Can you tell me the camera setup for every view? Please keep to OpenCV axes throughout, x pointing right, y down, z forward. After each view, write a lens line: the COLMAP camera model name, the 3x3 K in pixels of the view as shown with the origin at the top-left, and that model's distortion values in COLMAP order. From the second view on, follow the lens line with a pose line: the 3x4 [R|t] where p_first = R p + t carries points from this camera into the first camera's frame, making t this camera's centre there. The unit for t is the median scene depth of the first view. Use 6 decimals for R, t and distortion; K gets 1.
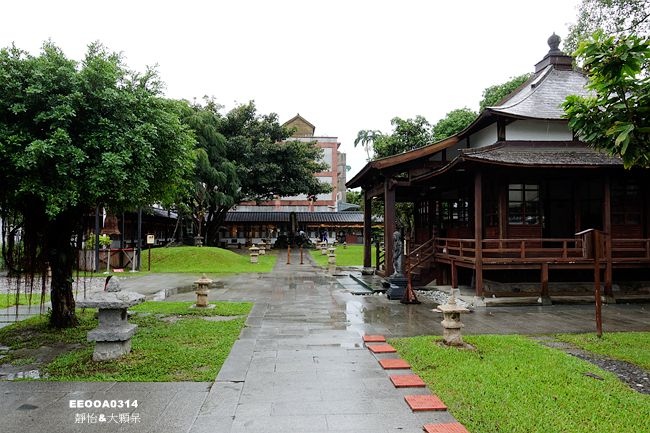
lens RADIAL K [[450.3, 0, 325.0], [0, 450.3, 216.5], [0, 0, 1]] dist [0.002399, 0.002109]
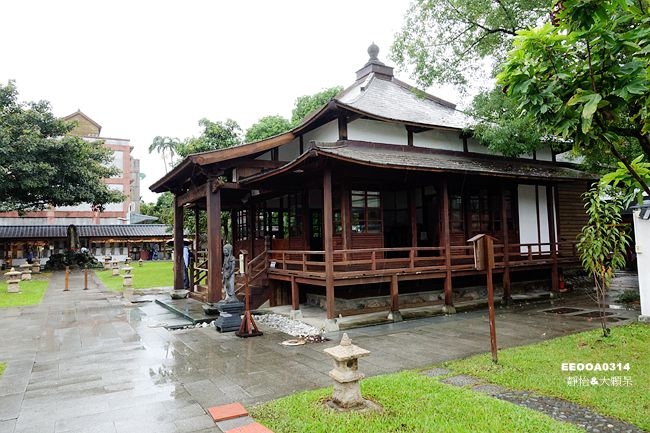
lens RADIAL K [[450.3, 0, 325.0], [0, 450.3, 216.5], [0, 0, 1]] dist [0.002399, 0.002109]
pose [[0.903441, 0.001612, 0.428709, -0.013675], [0.011104, 0.999569, -0.027158, 0.004722], [-0.428568, 0.029296, 0.903034, 0.119791]]
